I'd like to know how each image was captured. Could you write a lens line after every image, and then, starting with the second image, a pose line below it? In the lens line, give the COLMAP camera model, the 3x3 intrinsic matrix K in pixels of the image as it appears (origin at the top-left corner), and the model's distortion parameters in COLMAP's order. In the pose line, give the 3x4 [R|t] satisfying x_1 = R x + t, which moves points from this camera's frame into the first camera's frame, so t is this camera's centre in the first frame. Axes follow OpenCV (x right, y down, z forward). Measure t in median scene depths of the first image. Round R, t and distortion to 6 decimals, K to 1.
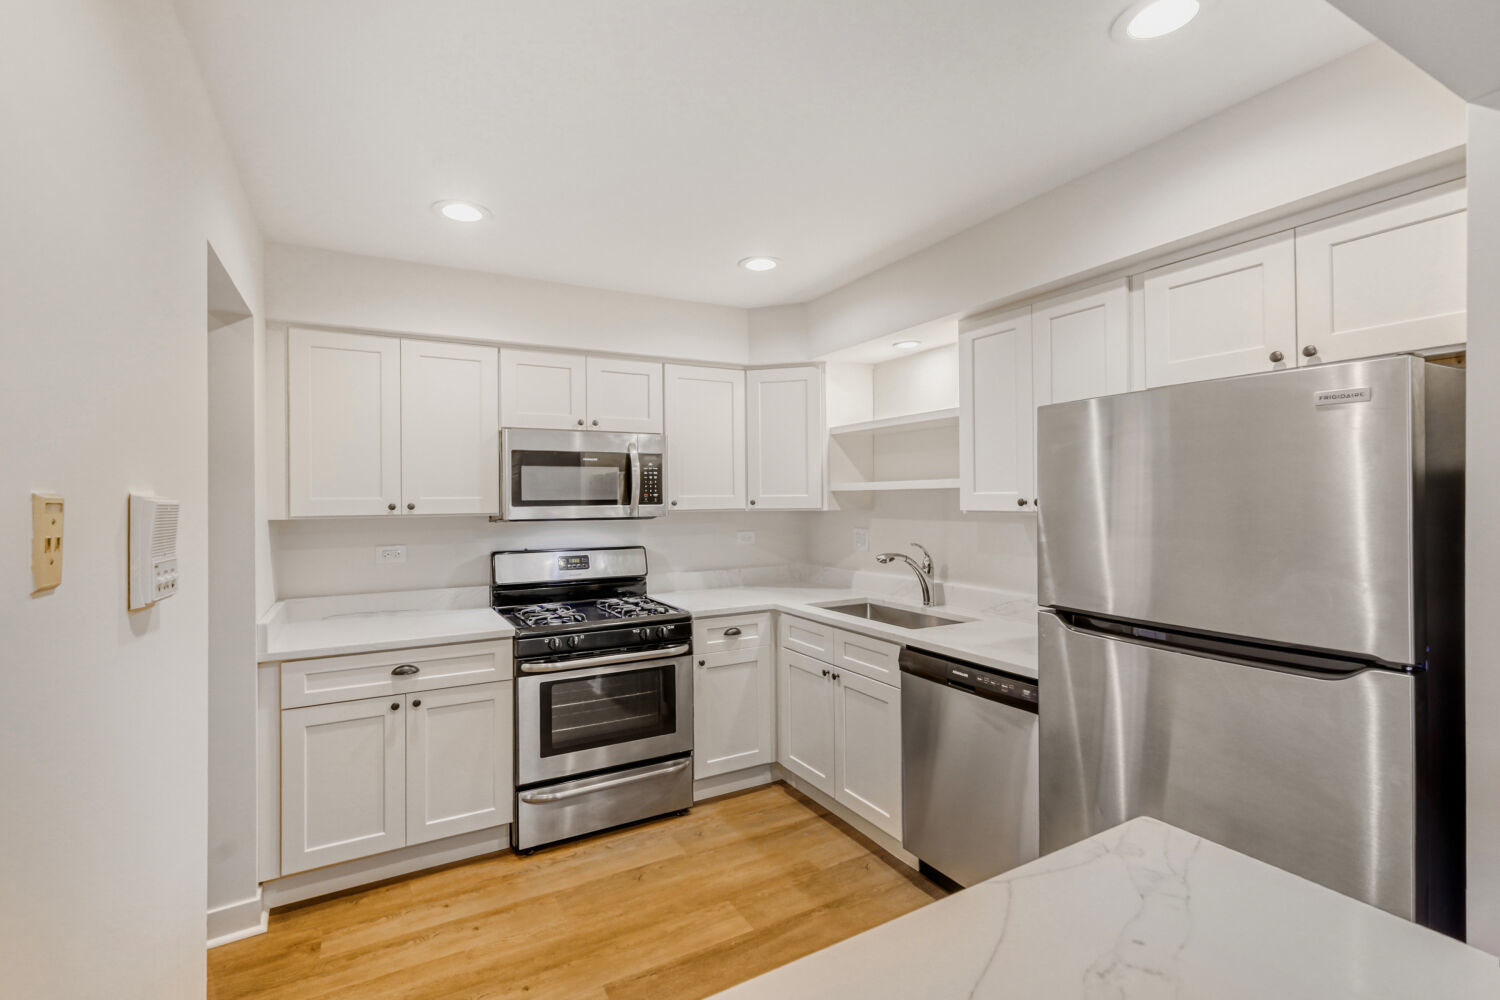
lens RADIAL K [[670.3, 0, 742.0], [0, 670.3, 497.5], [0, 0, 1]] dist [0.013634, -0.000430]
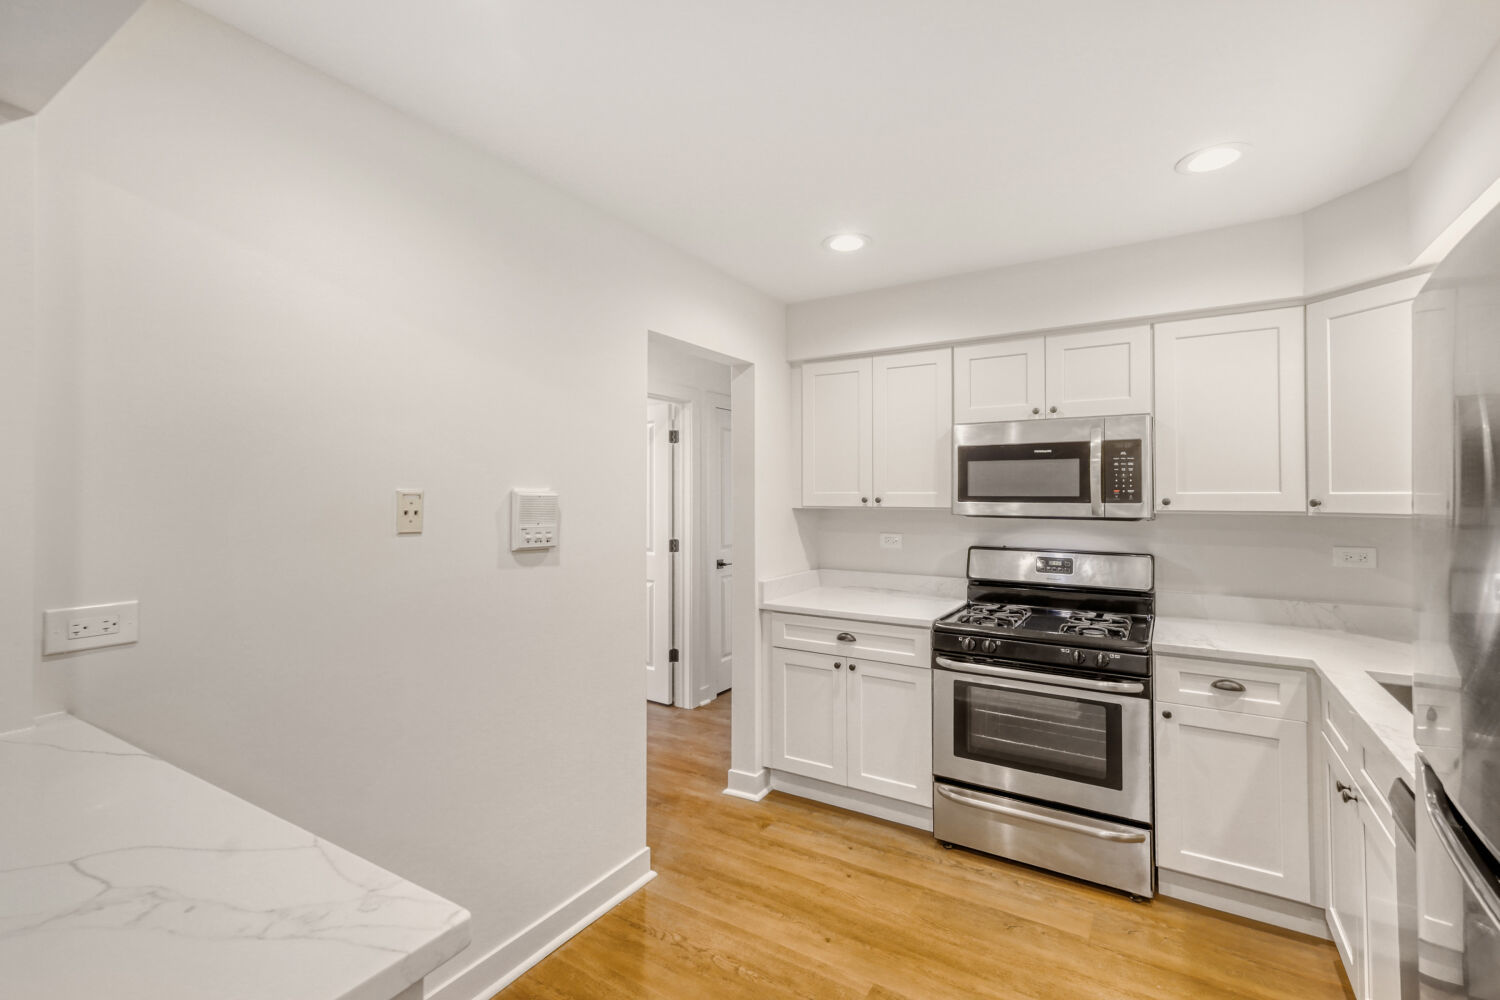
lens RADIAL K [[670.3, 0, 771.9], [0, 670.3, 488.9], [0, 0, 1]] dist [0.013634, -0.000430]
pose [[0.501610, 0.001793, -0.865092, 0.385554], [-0.005020, 0.999987, -0.000839, -0.003752], [0.865079, 0.004764, 0.501612, 0.243735]]
